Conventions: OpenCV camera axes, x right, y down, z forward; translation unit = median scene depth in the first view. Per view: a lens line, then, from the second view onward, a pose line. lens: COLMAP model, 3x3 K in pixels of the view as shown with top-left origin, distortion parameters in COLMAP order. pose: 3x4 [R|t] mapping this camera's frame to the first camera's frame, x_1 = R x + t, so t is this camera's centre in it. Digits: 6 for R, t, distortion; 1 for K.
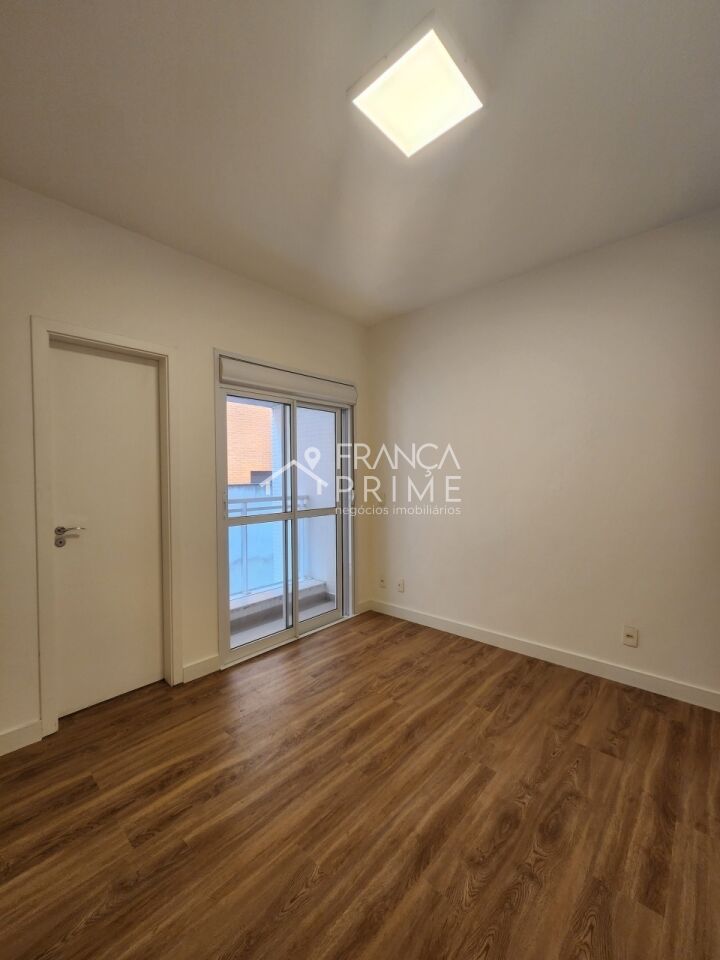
lens RADIAL K [[391.9, 0, 364.0], [0, 391.9, 478.2], [0, 0, 1]] dist [-0.000423, -0.000616]
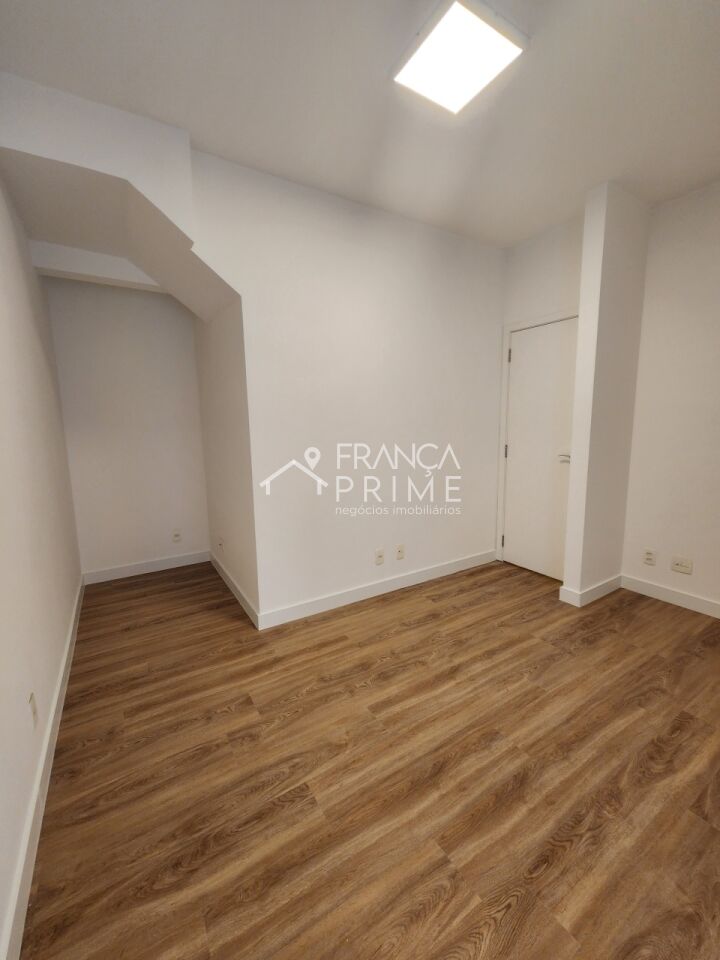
lens RADIAL K [[391.9, 0, 364.0], [0, 391.9, 478.2], [0, 0, 1]] dist [-0.000423, -0.000616]
pose [[-0.962924, -0.012301, 0.269491, 0.064144], [0.028209, 0.988892, 0.145933, -0.018310], [-0.268292, 0.148125, -0.951881, 1.848451]]
